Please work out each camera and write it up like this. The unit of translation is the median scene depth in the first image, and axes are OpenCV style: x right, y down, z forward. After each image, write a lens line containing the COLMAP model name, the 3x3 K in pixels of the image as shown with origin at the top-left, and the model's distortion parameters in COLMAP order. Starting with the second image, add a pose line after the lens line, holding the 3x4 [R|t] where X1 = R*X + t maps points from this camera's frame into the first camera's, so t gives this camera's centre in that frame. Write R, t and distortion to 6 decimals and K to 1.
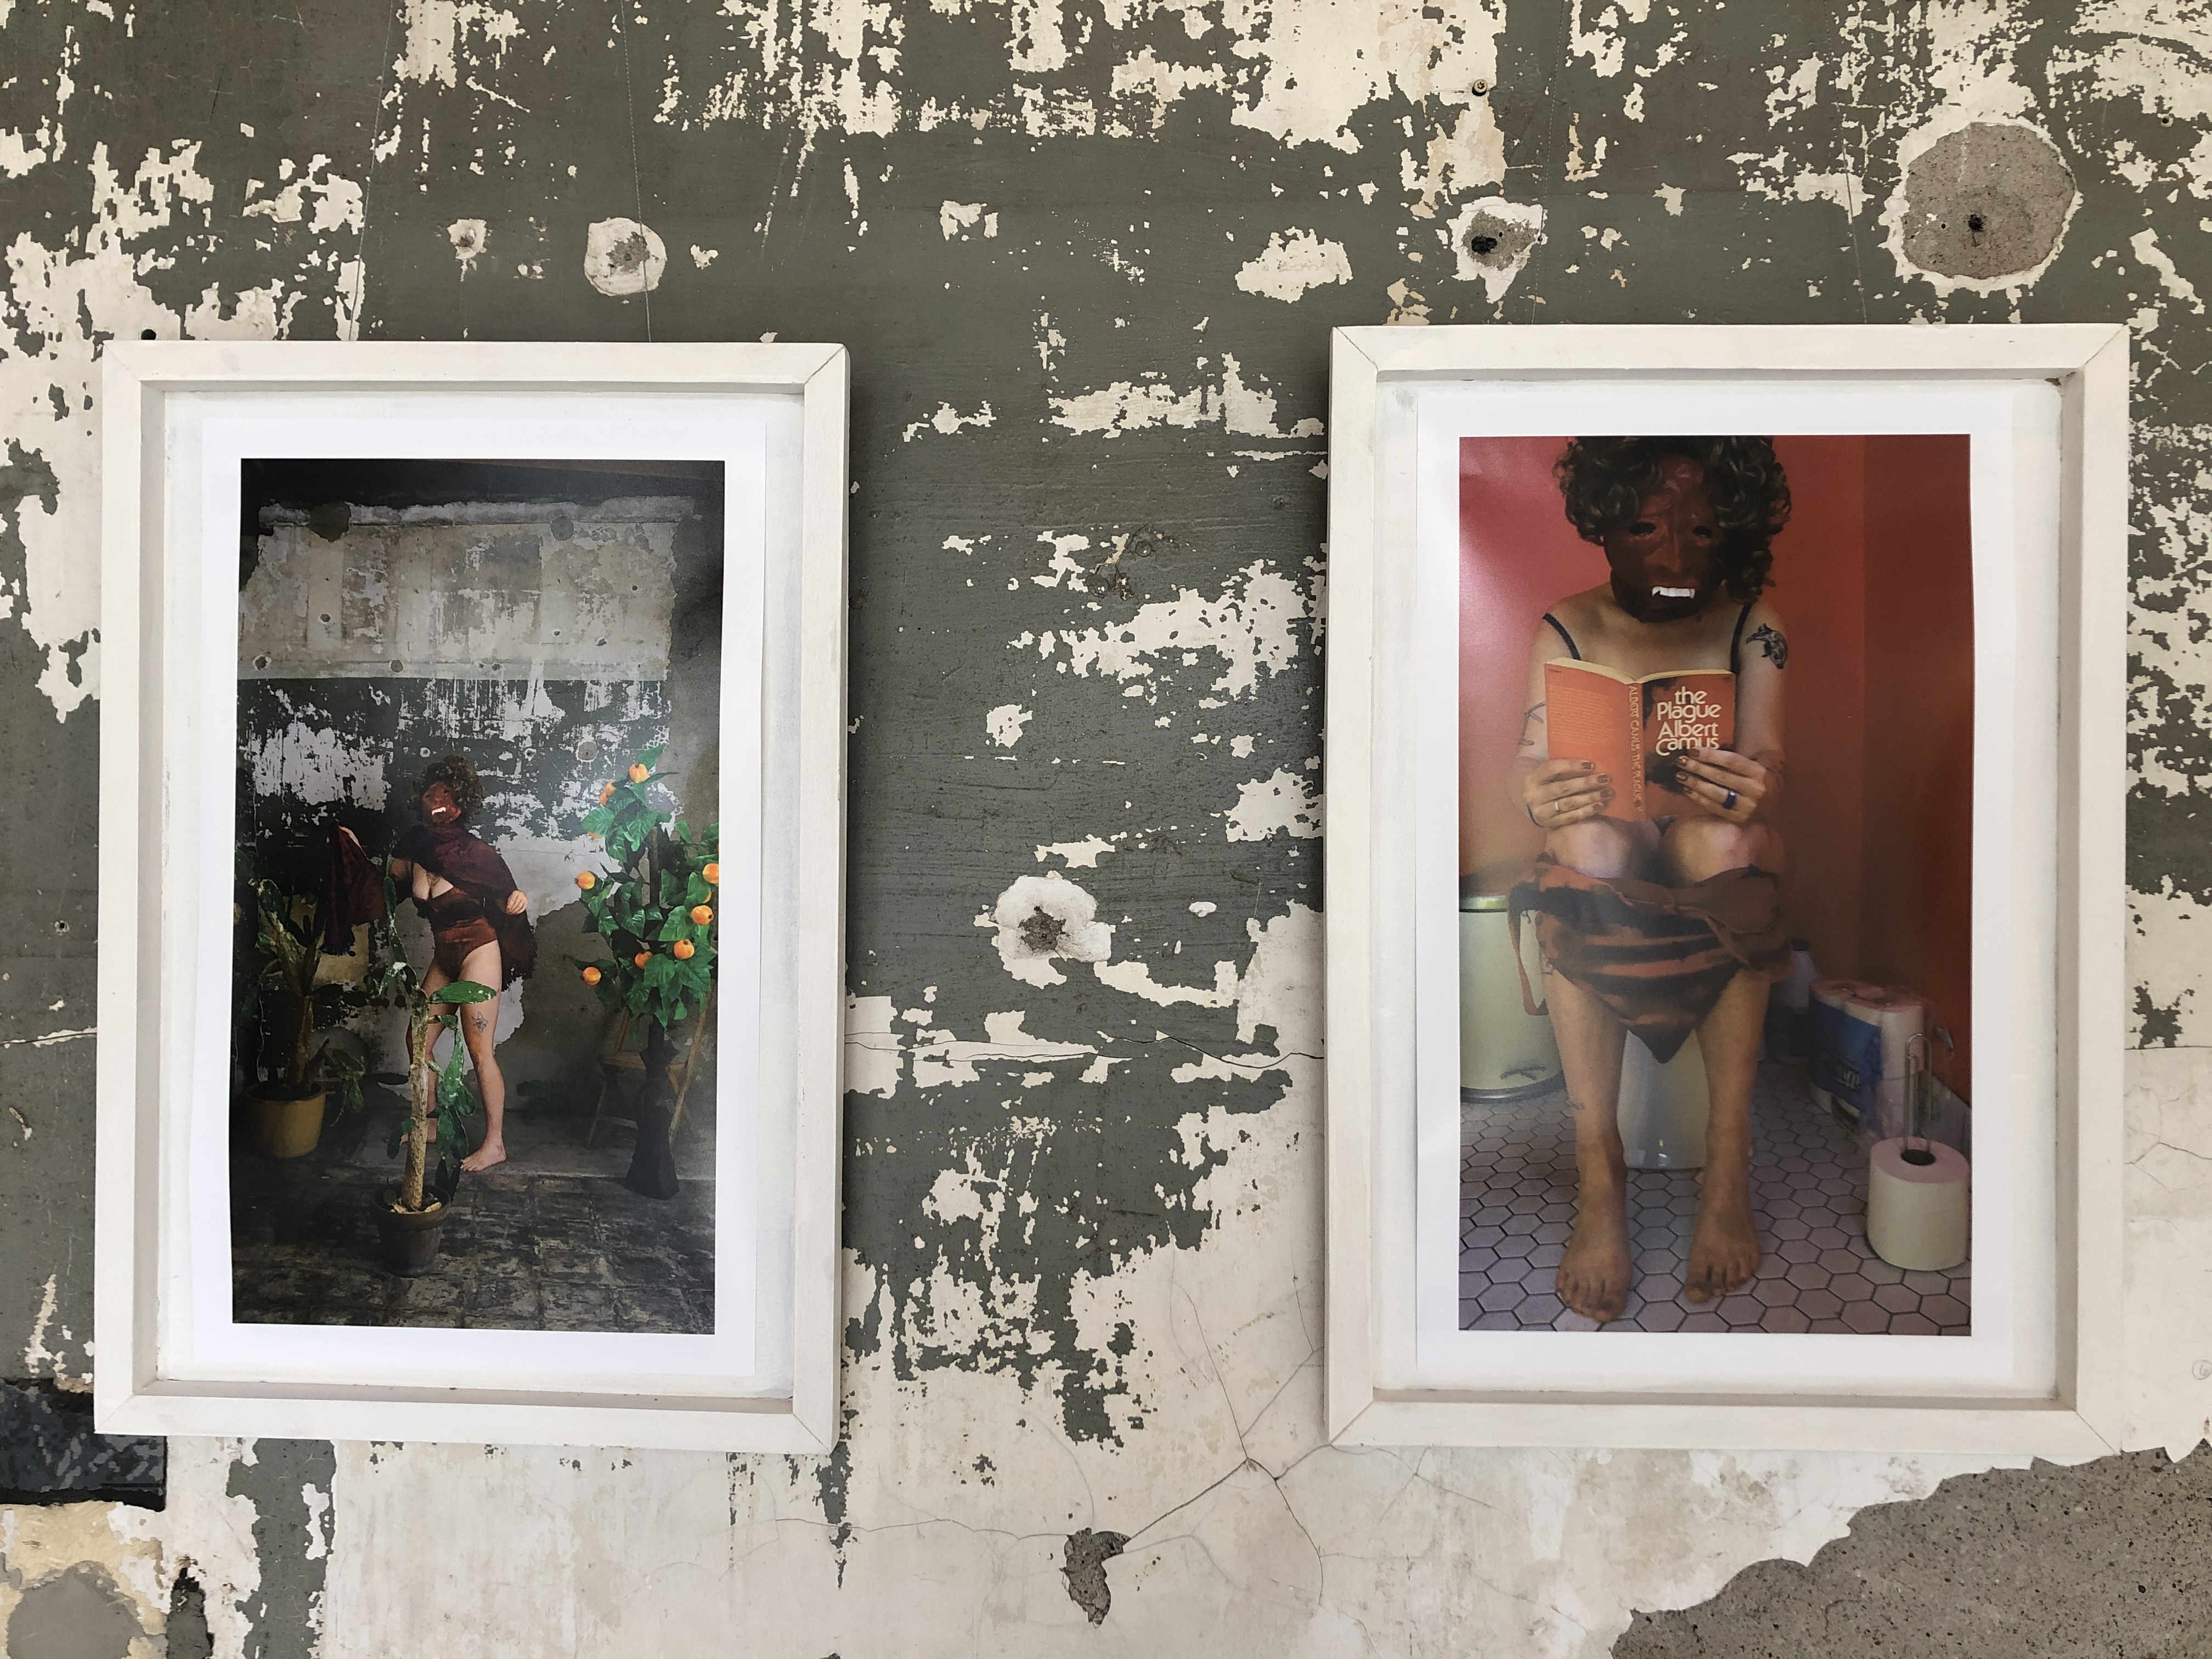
lens RADIAL K [[1826.5, 0, 1056.7], [0, 1826.5, 818.2], [0, 0, 1]] dist [0.013812, -0.005494]
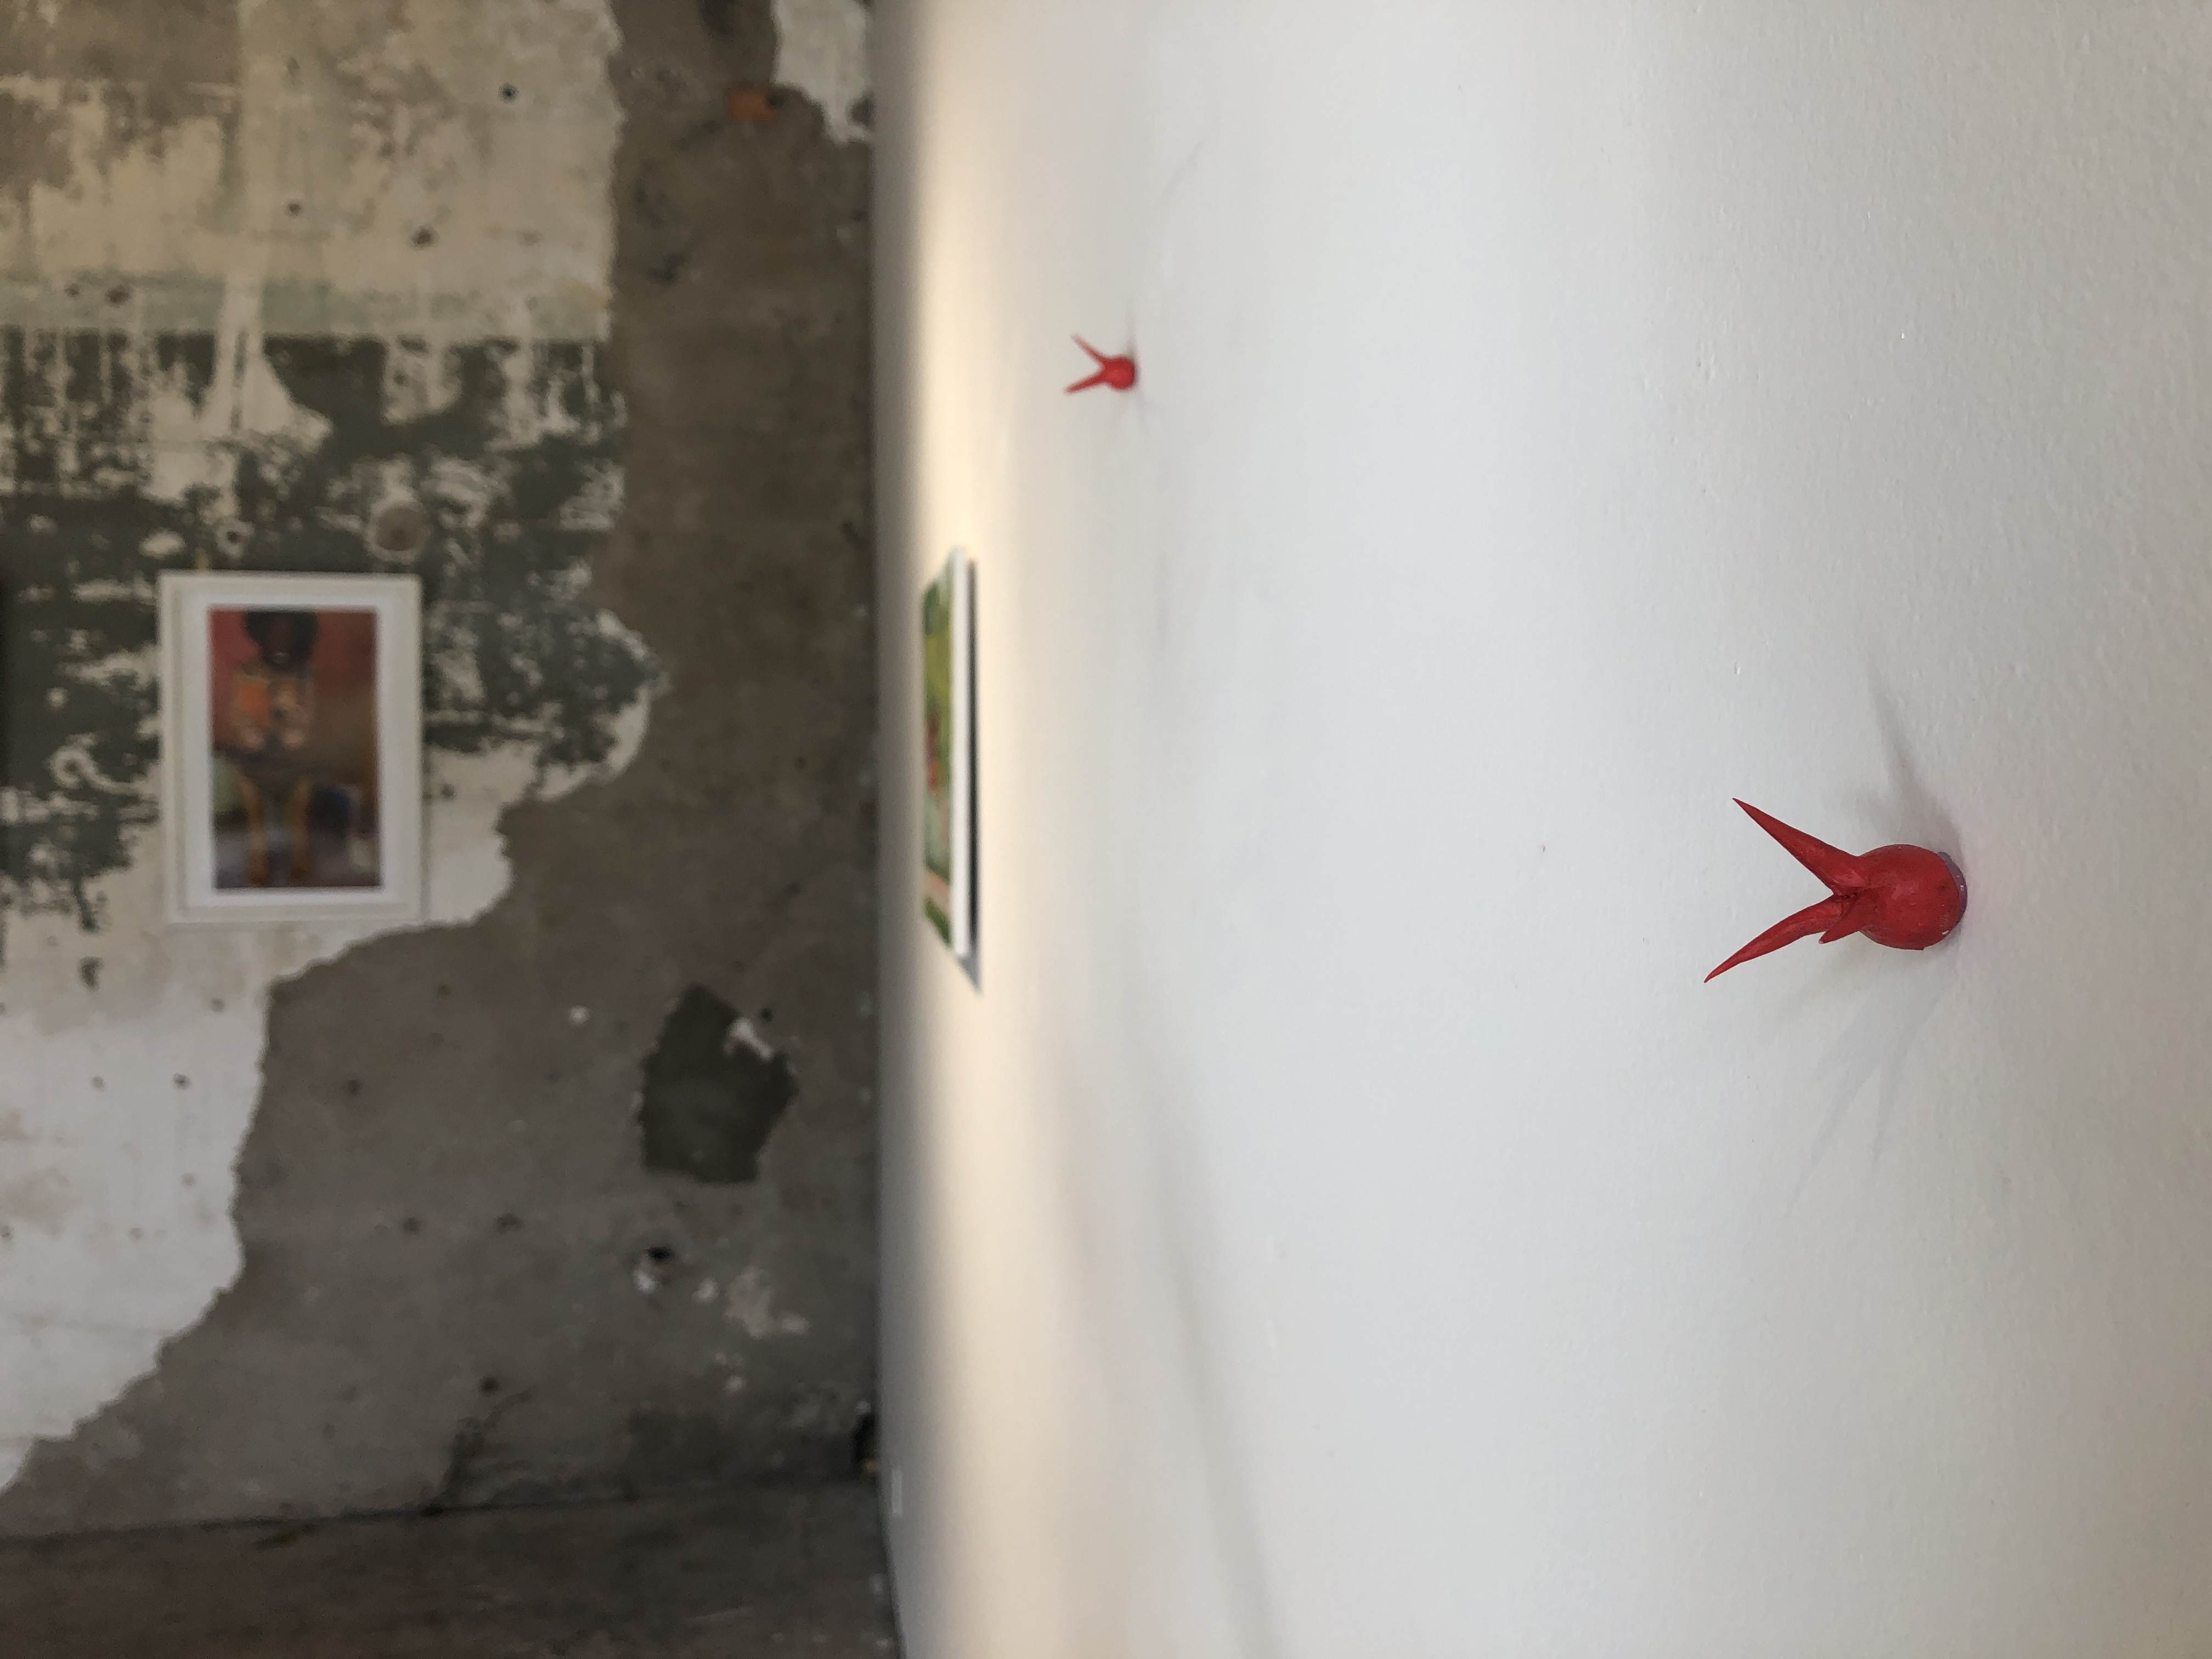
lens RADIAL K [[1826.5, 0, 1056.7], [0, 1826.5, 818.2], [0, 0, 1]] dist [0.013812, -0.005494]
pose [[0.975960, -0.012183, 0.217611, 0.917953], [-0.000135, 0.998403, 0.056500, -0.024806], [-0.217951, -0.055171, 0.974399, -2.298527]]
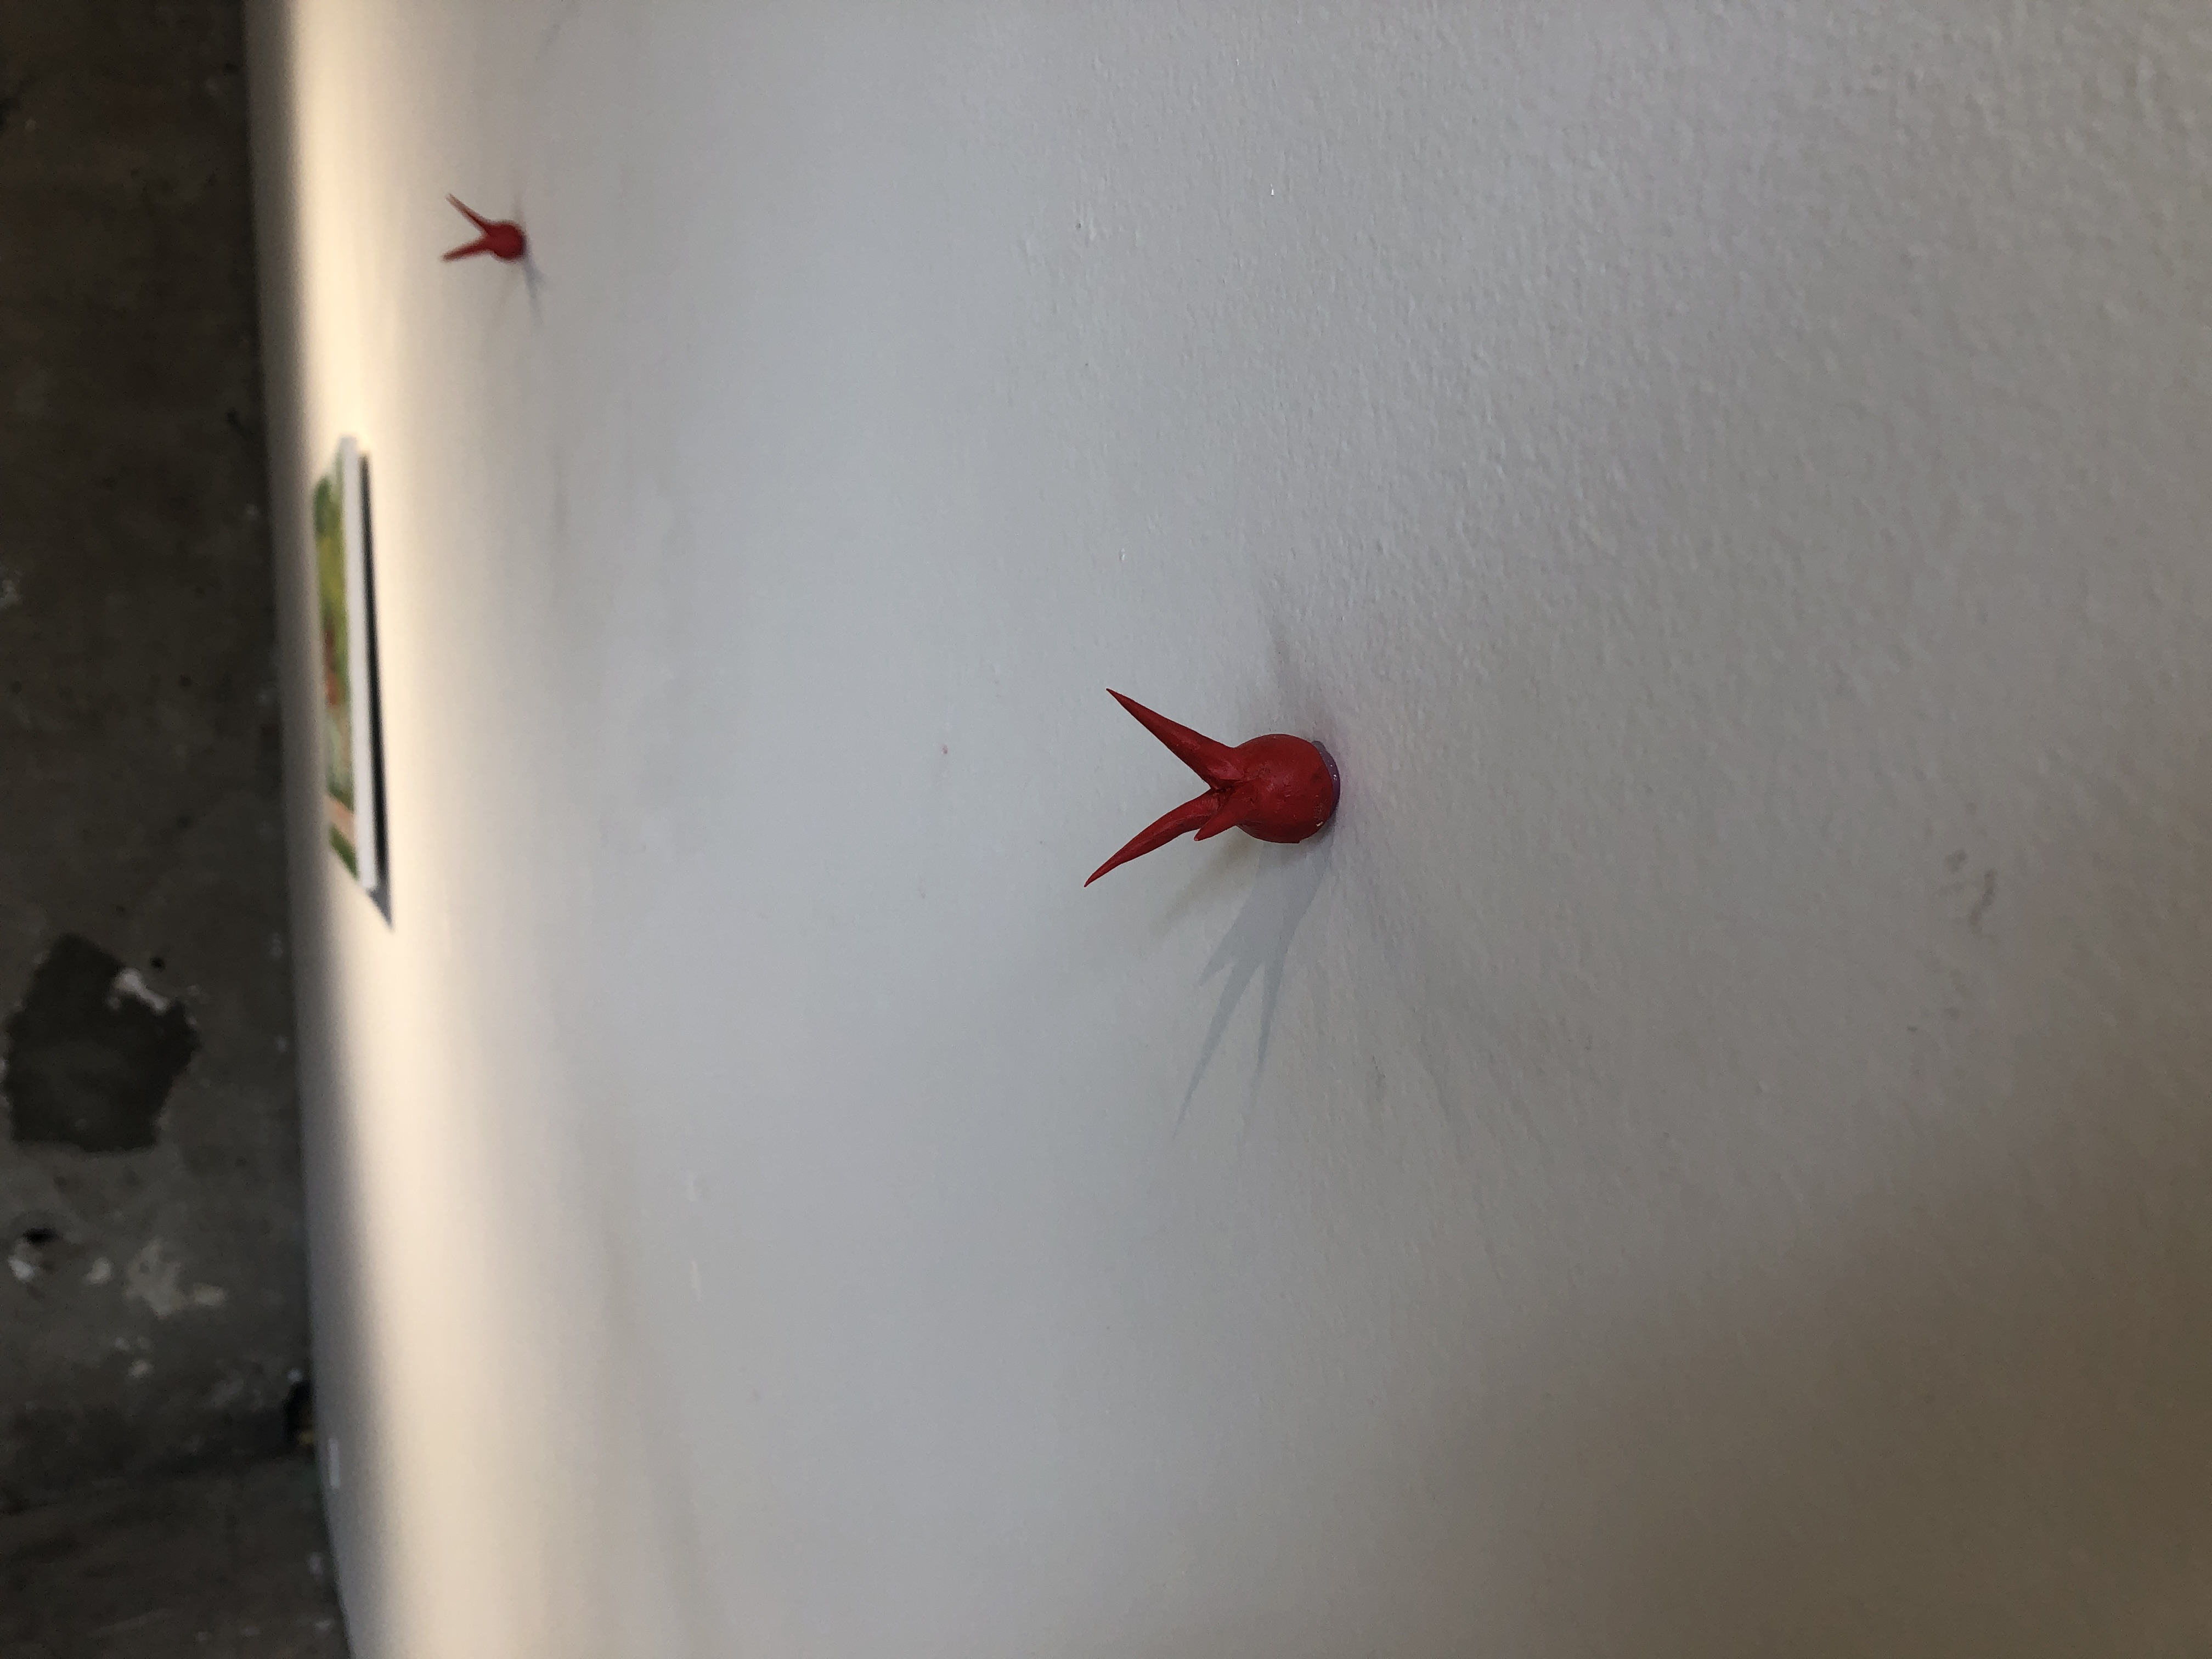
lens RADIAL K [[1826.5, 0, 1056.7], [0, 1826.5, 818.2], [0, 0, 1]] dist [0.013812, -0.005494]
pose [[0.870495, -0.056723, 0.488897, 0.947244], [0.005989, 0.994484, 0.104719, -0.020660], [-0.492140, -0.088229, 0.866033, -2.268378]]
